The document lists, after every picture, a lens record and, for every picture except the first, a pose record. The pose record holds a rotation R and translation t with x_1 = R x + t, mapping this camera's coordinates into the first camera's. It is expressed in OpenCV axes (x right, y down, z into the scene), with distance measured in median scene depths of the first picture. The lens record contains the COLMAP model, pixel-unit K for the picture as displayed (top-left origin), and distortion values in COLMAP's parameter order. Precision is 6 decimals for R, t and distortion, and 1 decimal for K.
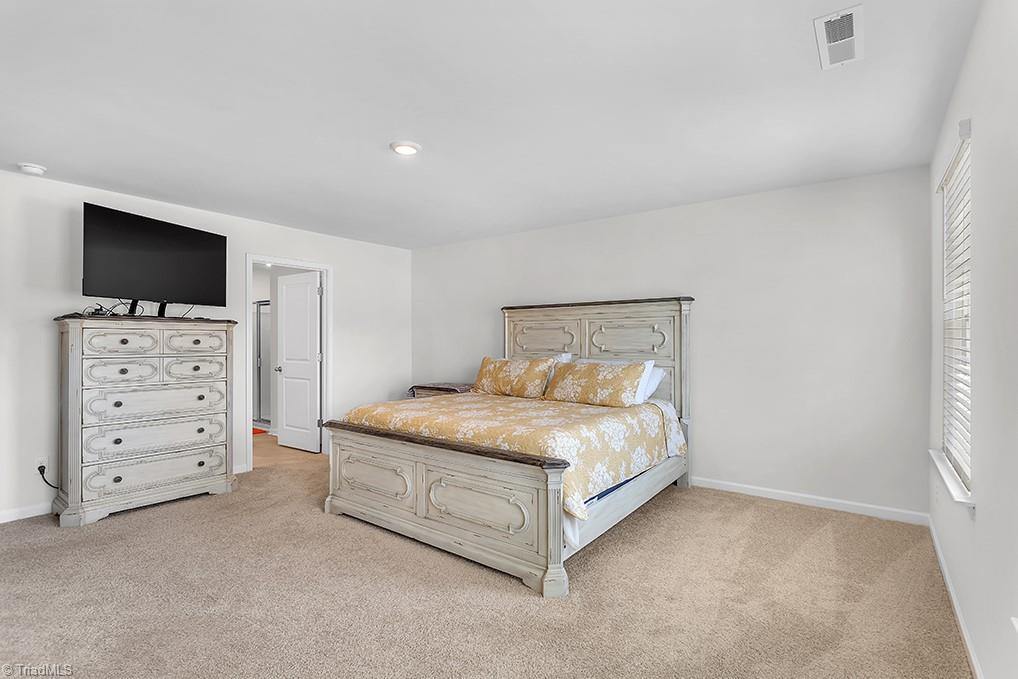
lens RADIAL K [[479.0, 0, 511.6], [0, 479.0, 338.0], [0, 0, 1]] dist [0.001077, 0.000072]
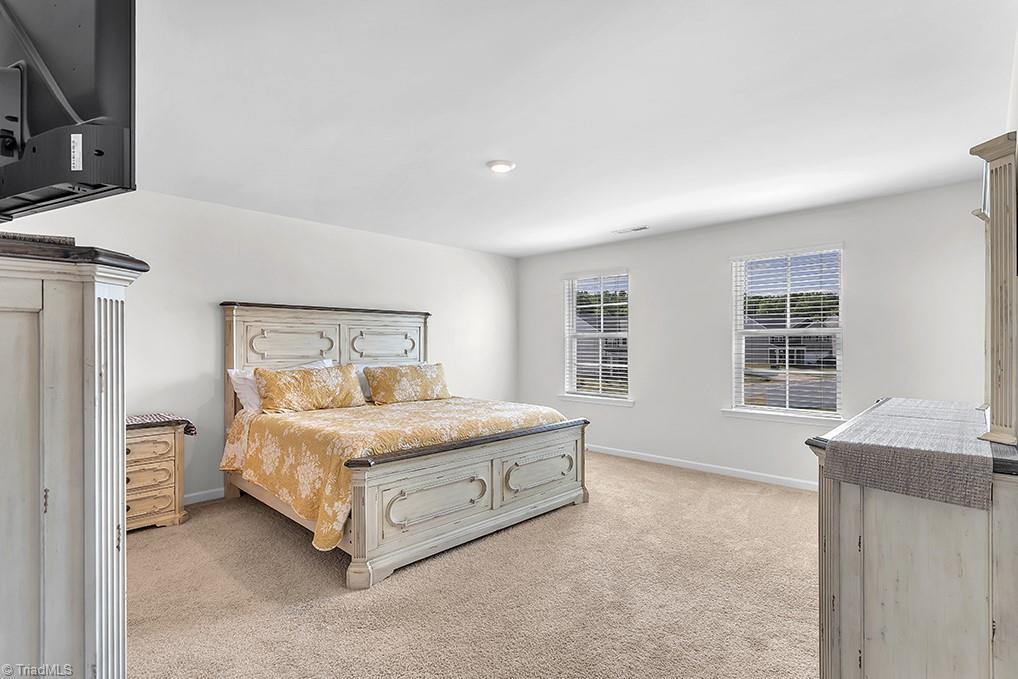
lens RADIAL K [[479.0, 0, 512.0], [0, 479.0, 345.0], [0, 0, 1]] dist [0.001077, 0.000072]
pose [[0.139745, 0.002969, 0.990183, -0.902225], [-0.004032, 0.999989, -0.002430, 0.004587], [-0.990179, -0.003653, 0.139756, 0.585208]]
